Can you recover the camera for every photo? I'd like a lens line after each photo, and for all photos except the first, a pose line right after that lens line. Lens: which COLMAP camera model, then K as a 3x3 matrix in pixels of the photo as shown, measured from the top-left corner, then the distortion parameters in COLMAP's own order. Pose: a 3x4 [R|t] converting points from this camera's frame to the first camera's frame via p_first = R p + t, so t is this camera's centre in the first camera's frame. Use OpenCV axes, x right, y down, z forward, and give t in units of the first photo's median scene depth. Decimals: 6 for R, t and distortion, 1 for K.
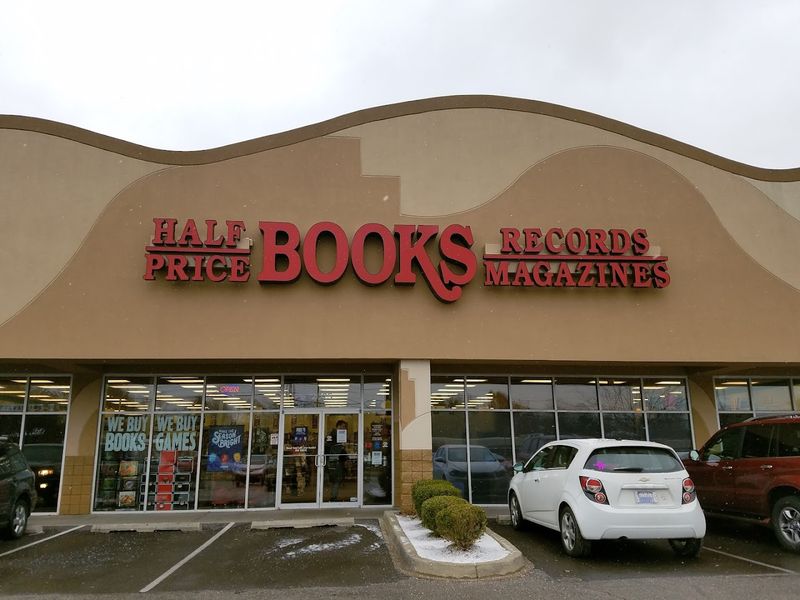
lens RADIAL K [[612.0, 0, 405.8], [0, 612.0, 298.0], [0, 0, 1]] dist [0.026157, -0.002206]
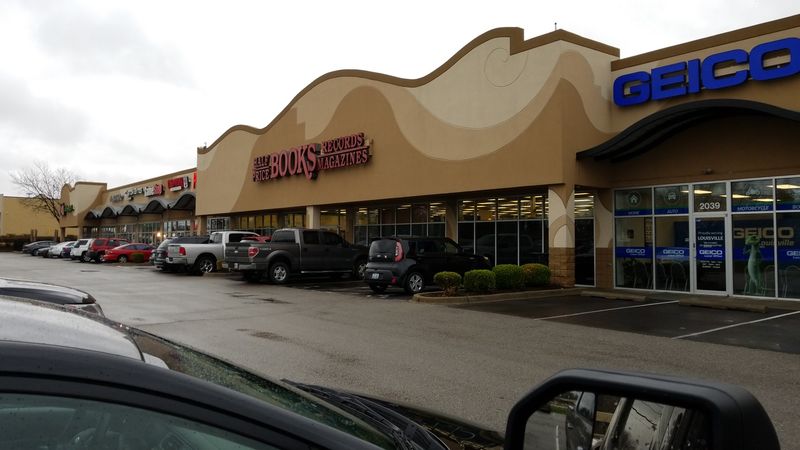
lens RADIAL K [[569.1, 0, 400.0], [0, 569.1, 225.0], [0, 0, 1]] dist [-0.000122, -0.000089]
pose [[0.594561, -0.017401, -0.803862, 1.843313], [0.175494, 0.978470, 0.108619, -0.000701], [0.784665, -0.205654, 0.584814, -0.002672]]
